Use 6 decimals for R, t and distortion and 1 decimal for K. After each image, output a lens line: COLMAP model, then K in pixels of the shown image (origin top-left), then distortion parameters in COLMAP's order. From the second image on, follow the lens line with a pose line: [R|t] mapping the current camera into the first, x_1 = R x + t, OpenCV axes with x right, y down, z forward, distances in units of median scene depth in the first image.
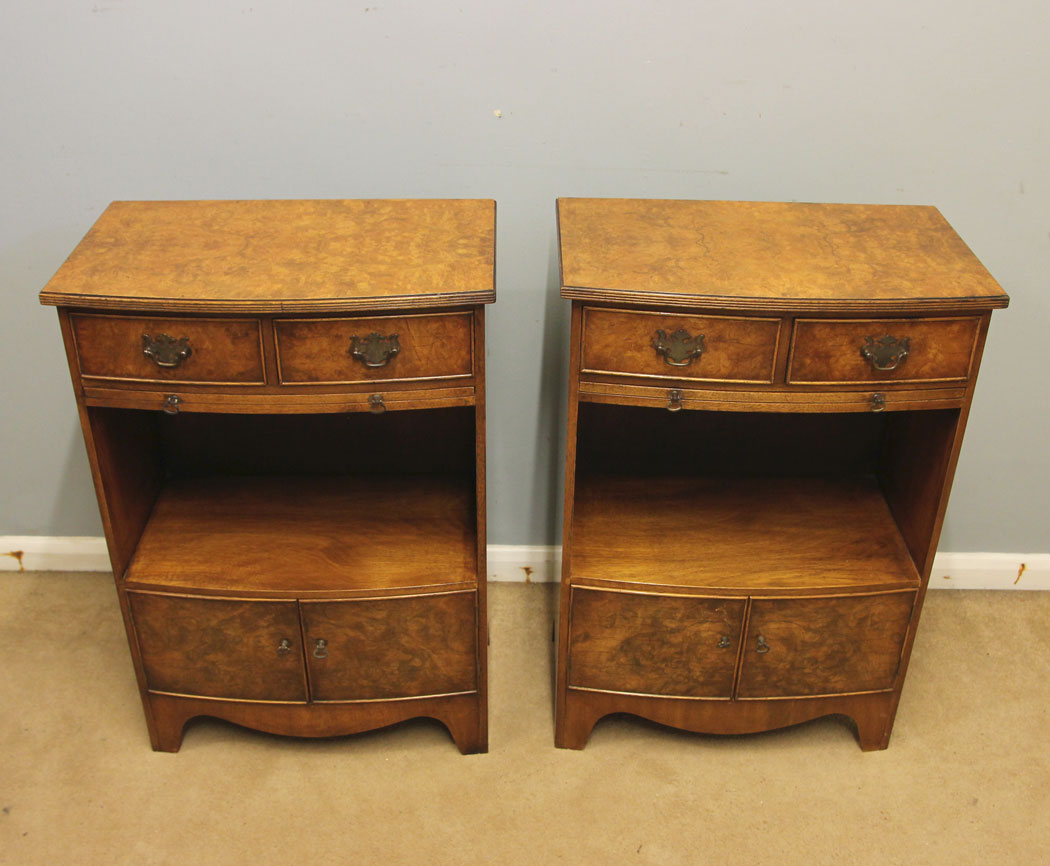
lens RADIAL K [[1178.7, 0, 520.7], [0, 1178.7, 418.0], [0, 0, 1]] dist [-0.111739, 0.000000]
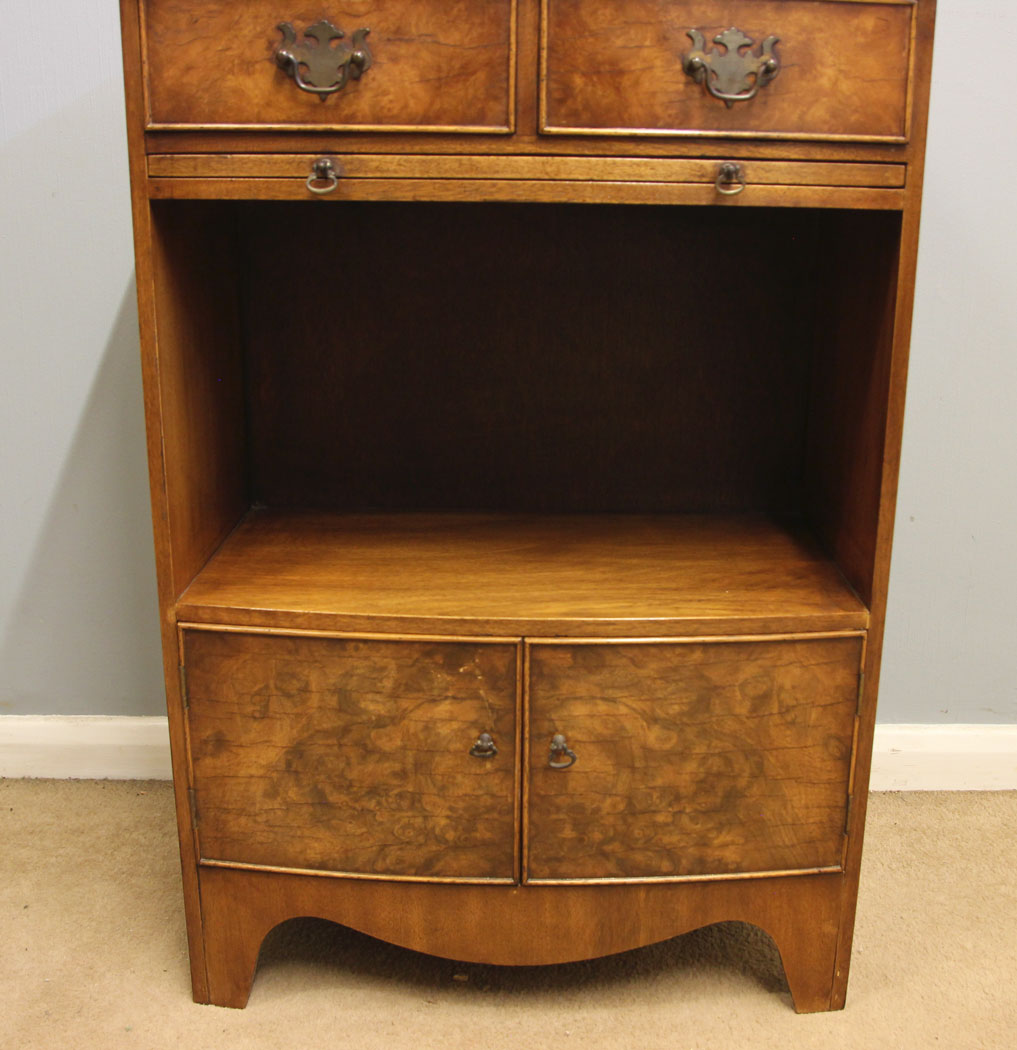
lens RADIAL K [[1320.2, 0, 549.7], [0, 1320.2, 548.1], [0, 0, 1]] dist [-0.101716, 0.000000]
pose [[0.999862, -0.003135, 0.016300, 0.198773], [0.006853, 0.972363, -0.233375, 0.248415], [-0.015117, 0.233455, 0.972250, 0.444558]]
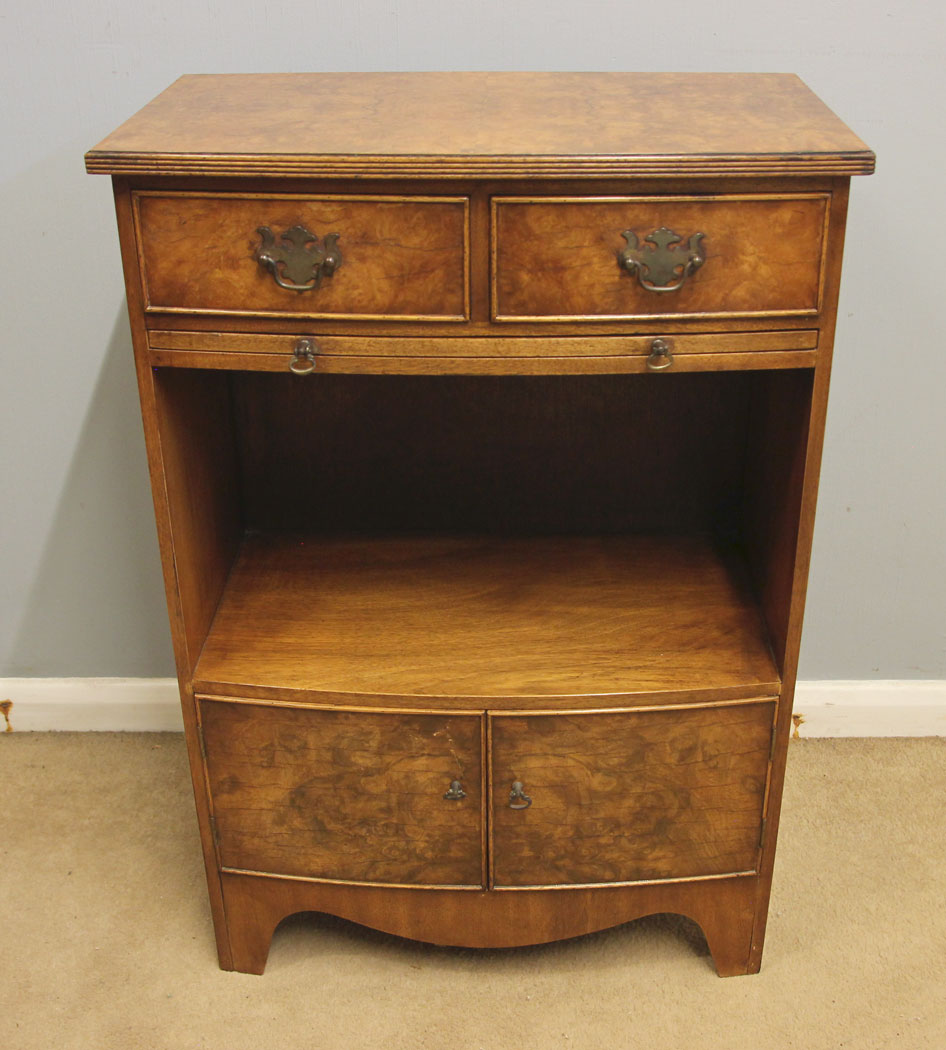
lens RADIAL K [[1392.6, 0, 509.9], [0, 1392.6, 541.3], [0, 0, 1]] dist [-0.113251, 0.000000]
pose [[0.999901, -0.013037, -0.005298, 0.213569], [0.012810, 0.999079, -0.040950, 0.096028], [0.005827, 0.040878, 0.999147, 0.291963]]
